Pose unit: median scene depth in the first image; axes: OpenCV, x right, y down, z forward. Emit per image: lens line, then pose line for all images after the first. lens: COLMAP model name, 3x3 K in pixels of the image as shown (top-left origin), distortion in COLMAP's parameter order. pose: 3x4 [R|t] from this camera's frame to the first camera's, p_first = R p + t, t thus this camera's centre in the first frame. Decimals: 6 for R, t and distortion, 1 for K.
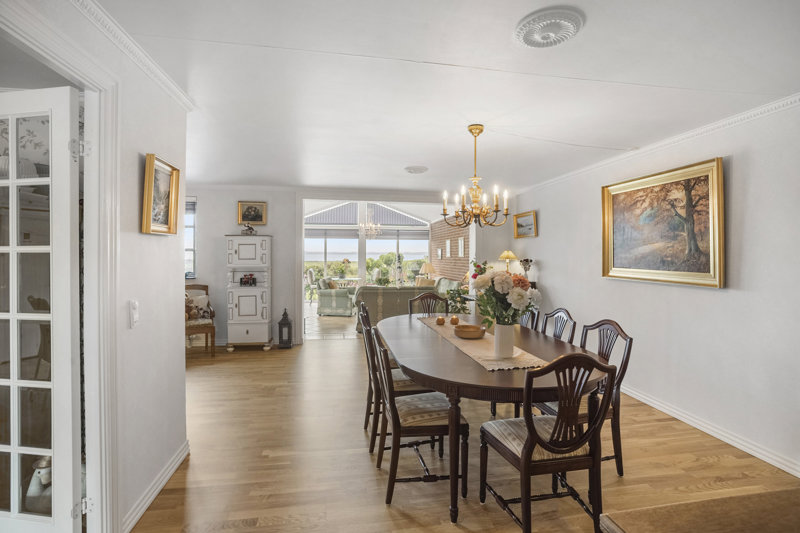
lens RADIAL K [[378.5, 0, 392.8], [0, 378.5, 254.6], [0, 0, 1]] dist [-0.027391, 0.000055]
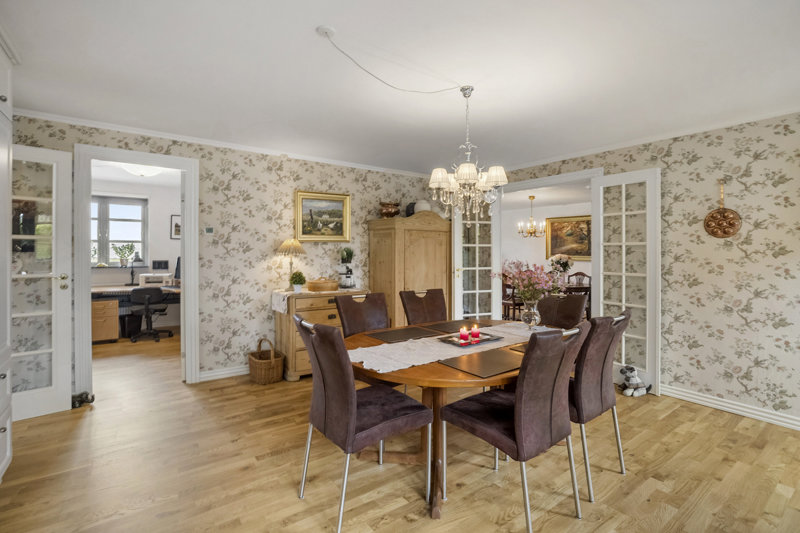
lens RADIAL K [[376.7, 0, 396.0], [0, 376.7, 250.6], [0, 0, 1]] dist [-0.003229, -0.000183]
pose [[0.893951, 0.003394, 0.448152, -1.598701], [-0.002217, 0.999993, -0.003151, 0.020270], [-0.448160, 0.001823, 0.893952, -0.758975]]
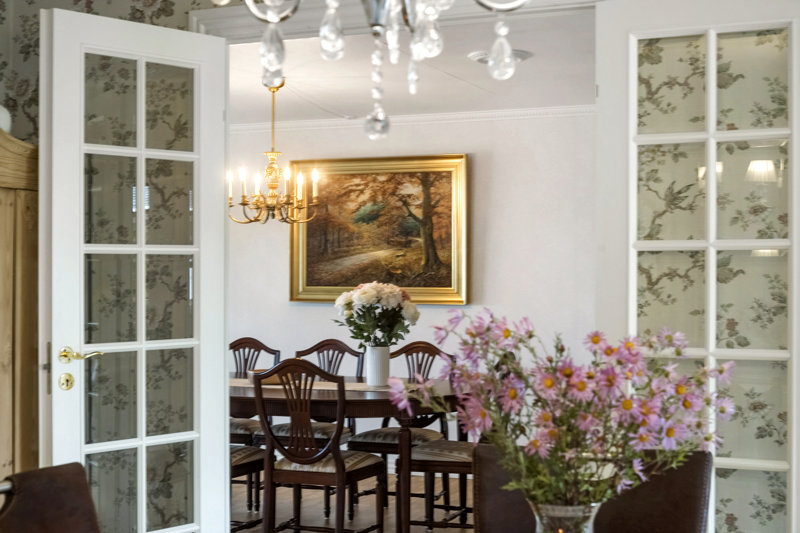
lens RADIAL K [[1224.5, 0, 399.1], [0, 1224.5, 266.7], [0, 0, 1]] dist [-0.043058, 0.000000]
pose [[0.532694, 0.003075, 0.846303, -1.483180], [0.004643, 0.999968, -0.006556, 0.018512], [-0.846295, 0.007422, 0.532662, -0.363049]]
